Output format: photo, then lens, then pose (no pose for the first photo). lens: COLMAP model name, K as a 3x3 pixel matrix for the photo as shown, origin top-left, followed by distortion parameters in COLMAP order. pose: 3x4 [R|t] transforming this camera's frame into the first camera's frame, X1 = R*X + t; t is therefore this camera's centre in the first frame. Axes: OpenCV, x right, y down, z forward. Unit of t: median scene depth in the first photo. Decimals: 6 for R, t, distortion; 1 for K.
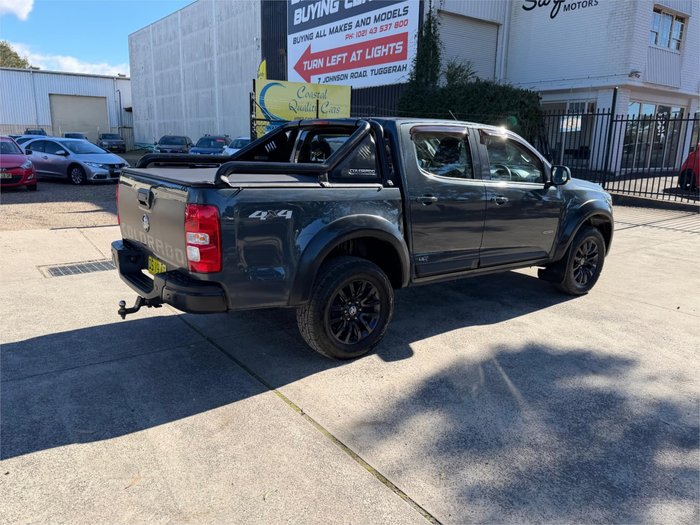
lens RADIAL K [[535.2, 0, 347.0], [0, 535.2, 262.7], [0, 0, 1]] dist [0.033370, -0.048939]
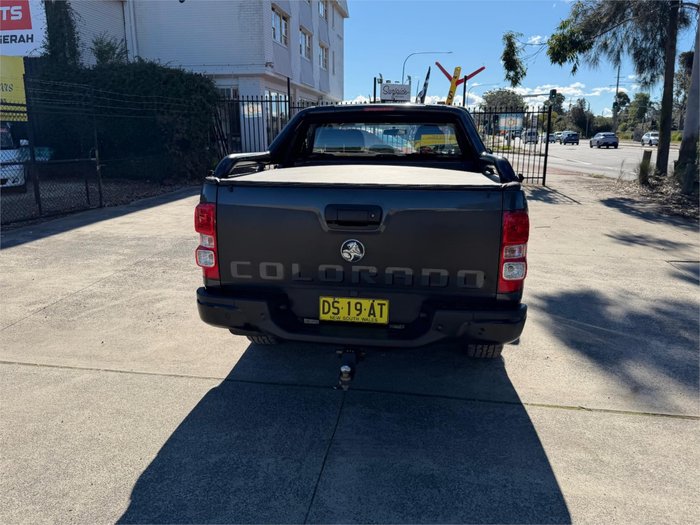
lens RADIAL K [[534.9, 0, 346.0], [0, 534.9, 256.9], [0, 0, 1]] dist [0.041931, -0.063794]
pose [[0.712795, -0.180076, 0.677862, -0.561447], [0.168503, 0.982139, 0.083722, -0.081318], [-0.680831, 0.054545, 0.730407, 0.317188]]
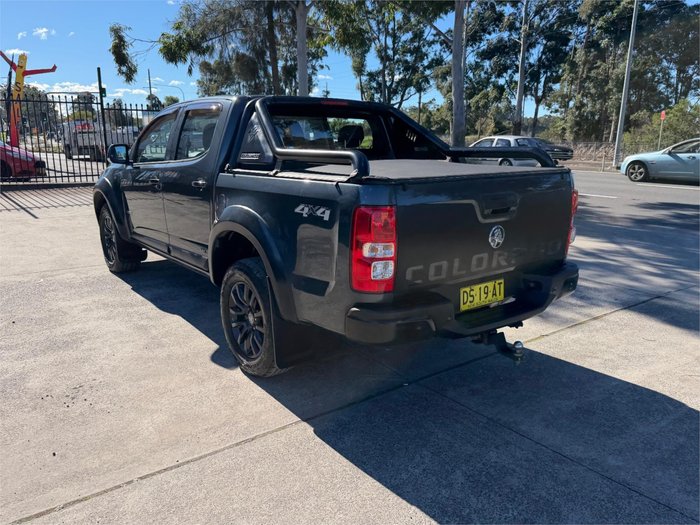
lens RADIAL K [[531.1, 0, 349.2], [0, 531.1, 269.6], [0, 0, 1]] dist [0.039215, -0.054269]
pose [[-0.009664, -0.266947, 0.963663, -0.721986], [0.210442, 0.941582, 0.262941, -0.176408], [-0.977559, 0.205336, 0.047077, 0.767254]]
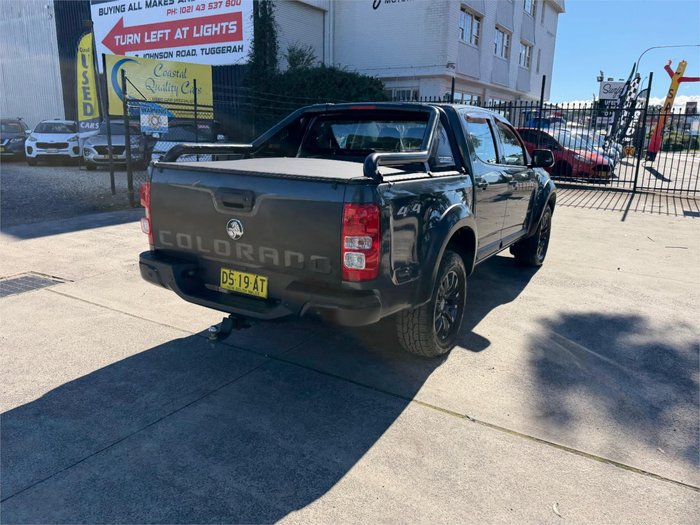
lens RADIAL K [[537.4, 0, 346.3], [0, 537.4, 252.2], [0, 0, 1]] dist [0.032709, -0.054780]
pose [[0.928338, -0.085533, 0.361764, -0.335545], [0.082035, 0.996315, 0.025048, -0.028670], [-0.362573, 0.006424, 0.931933, 0.110811]]
